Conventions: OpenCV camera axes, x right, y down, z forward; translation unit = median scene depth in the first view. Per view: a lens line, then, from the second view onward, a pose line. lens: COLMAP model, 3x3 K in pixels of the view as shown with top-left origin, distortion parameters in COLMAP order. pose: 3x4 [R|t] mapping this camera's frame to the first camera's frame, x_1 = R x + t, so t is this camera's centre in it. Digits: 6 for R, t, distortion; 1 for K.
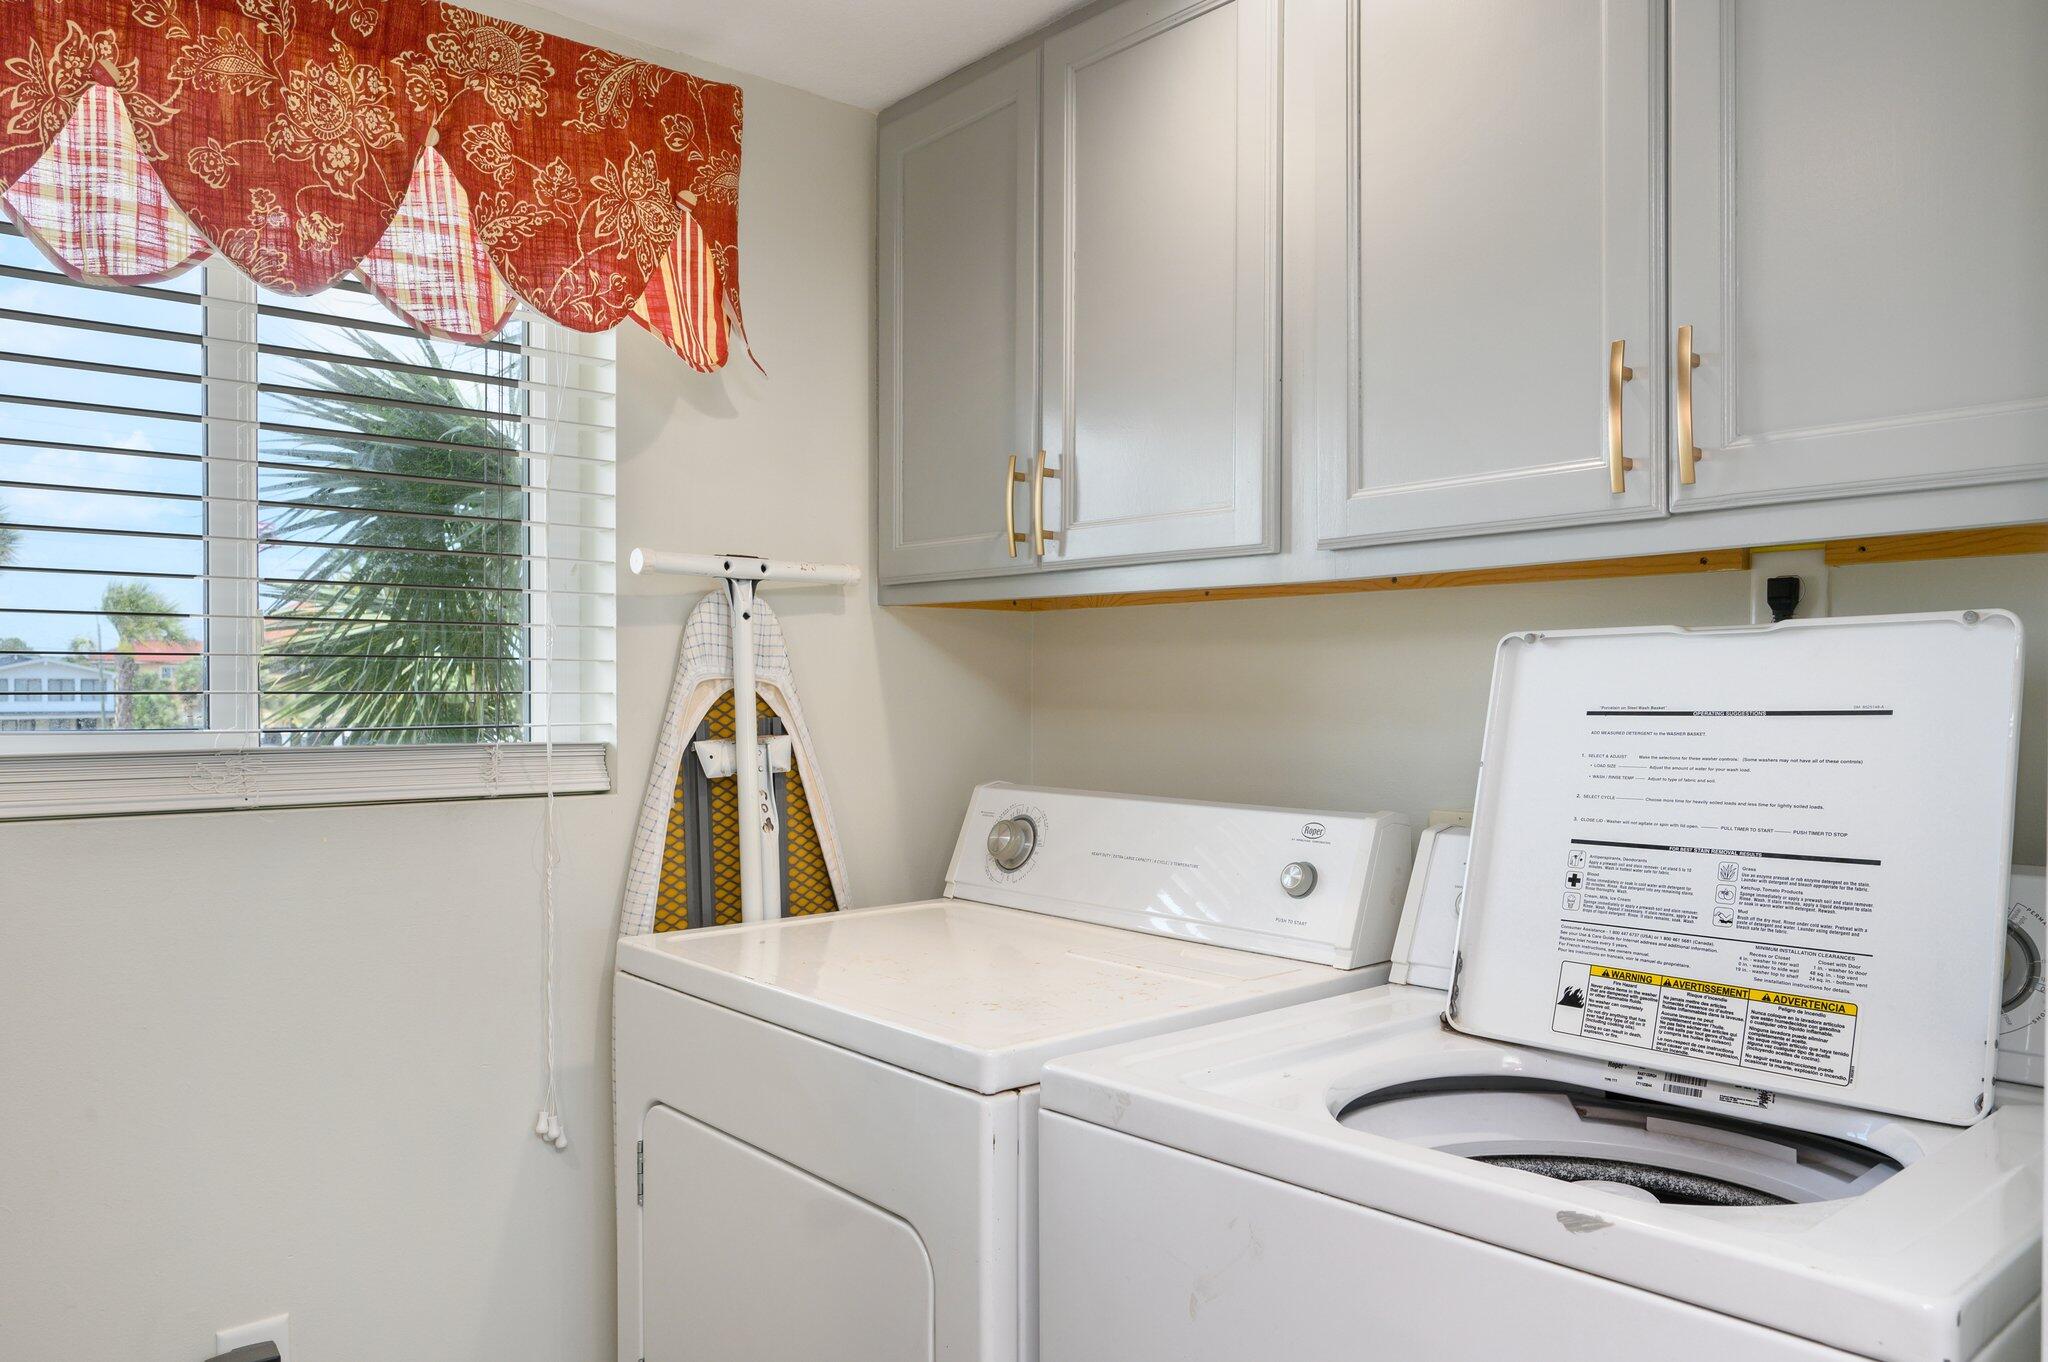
lens RADIAL K [[1446.4, 0, 1023.1], [0, 1446.4, 693.7], [0, 0, 1]] dist [-0.000799, 0.001072]
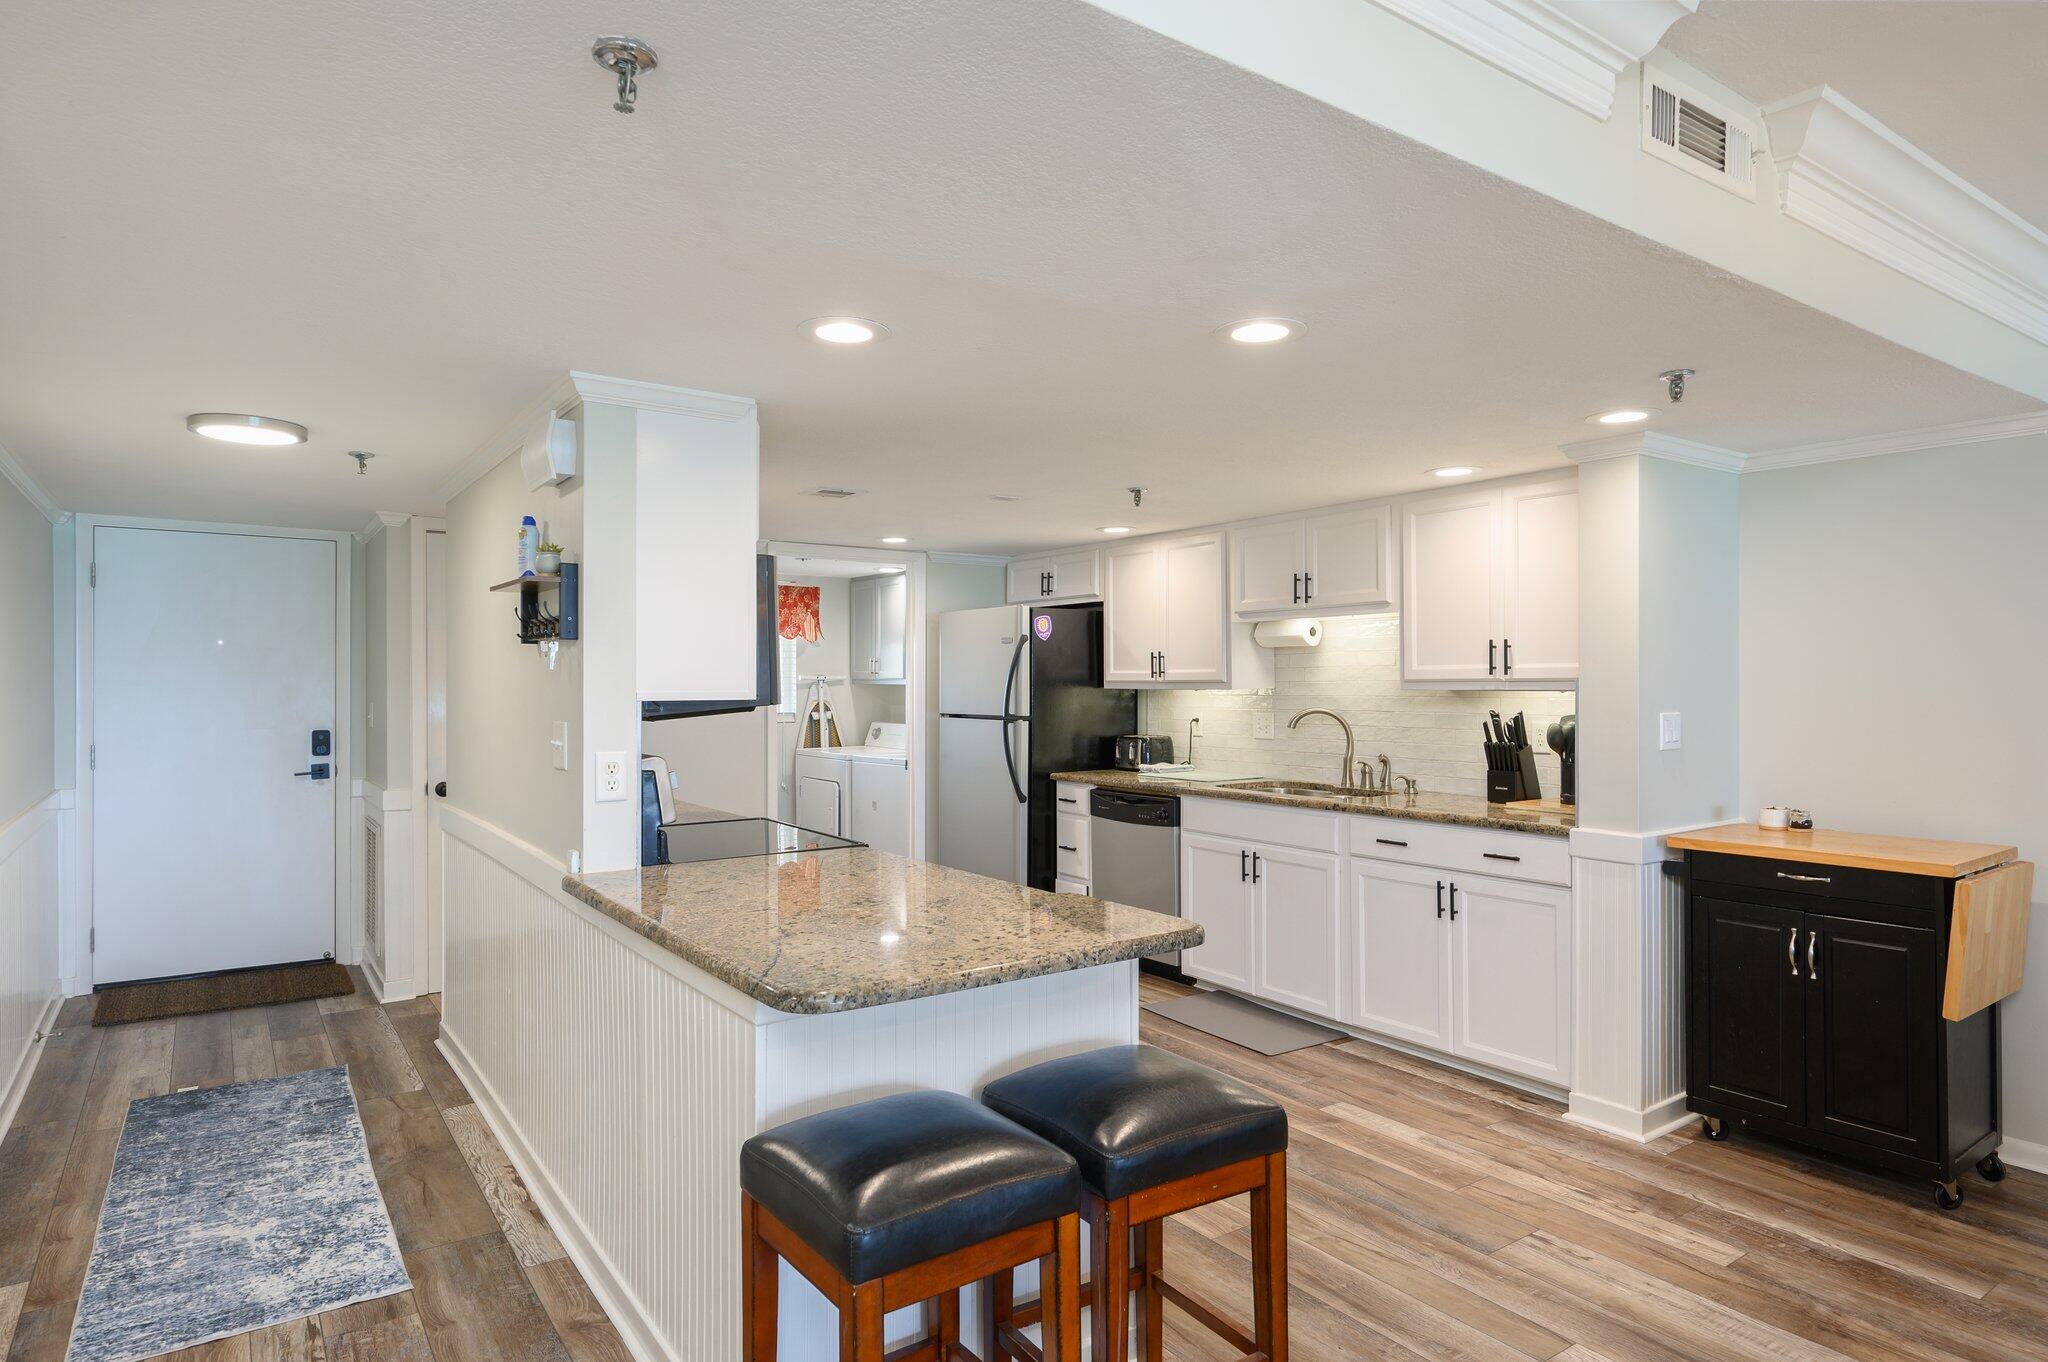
lens RADIAL K [[1167.9, 0, 1024.0], [0, 1167.9, 681.0], [0, 0, 1]] dist [0.000525, 0.001789]
pose [[0.995653, -0.000641, -0.093142, 0.964524], [0.000611, 1.000000, -0.000350, -0.080838], [0.093142, 0.000292, 0.995653, -3.238697]]
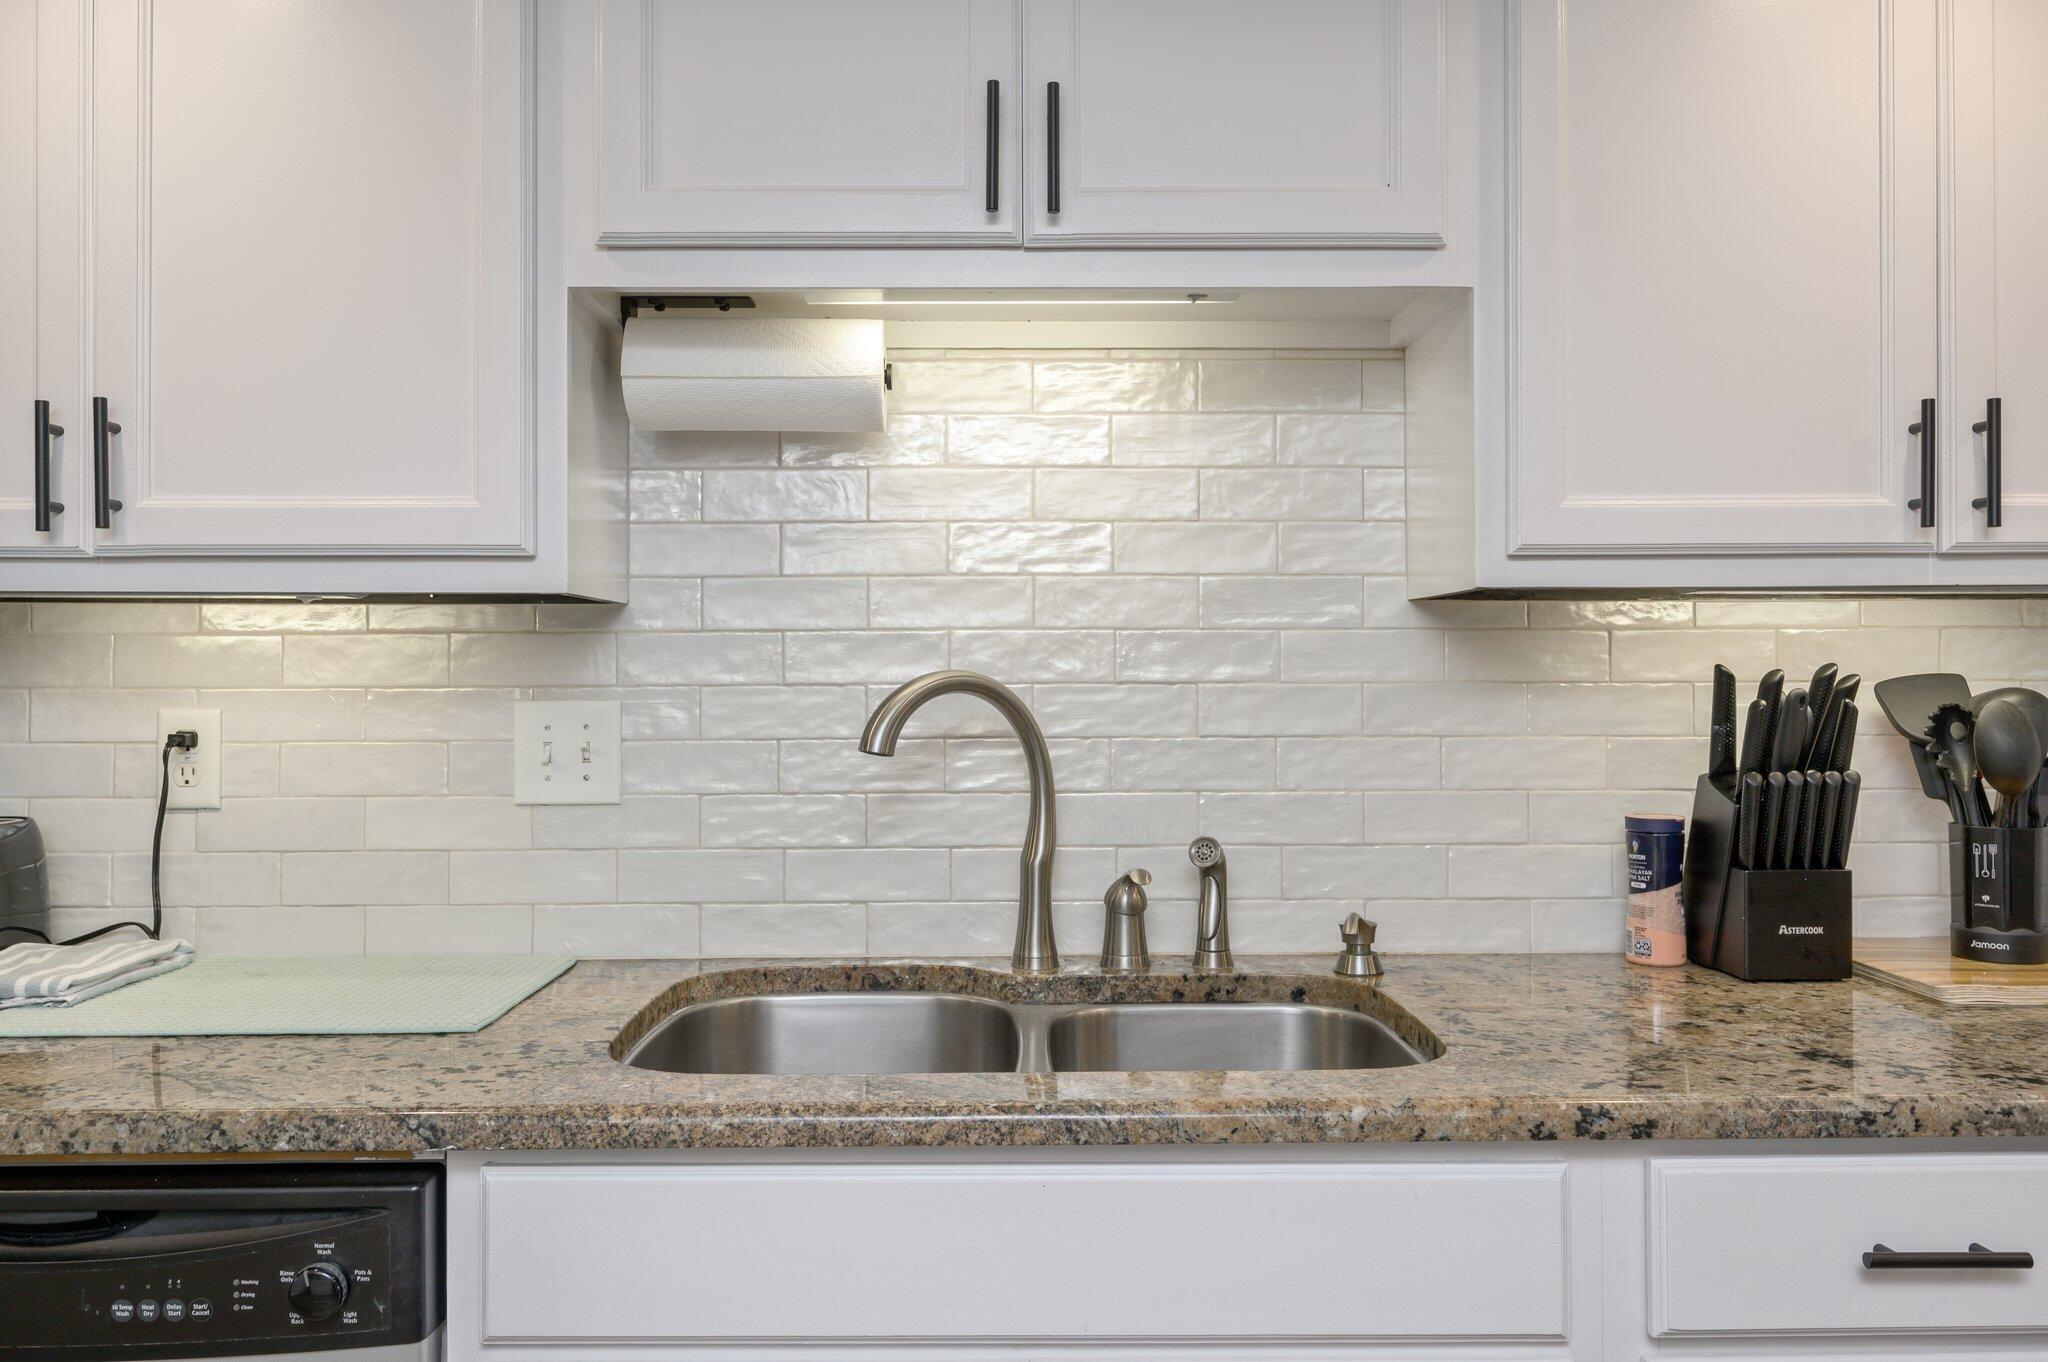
lens RADIAL K [[1535.0, 0, 1024.0], [0, 1535.0, 681.0], [0, 0, 1]] dist [-0.002040, 0.000925]
pose [[0.630961, -0.000015, 0.775815, 0.712298], [0.000319, 1.000000, -0.000239, -0.009767], [-0.775815, 0.000399, 0.630961, -0.971400]]
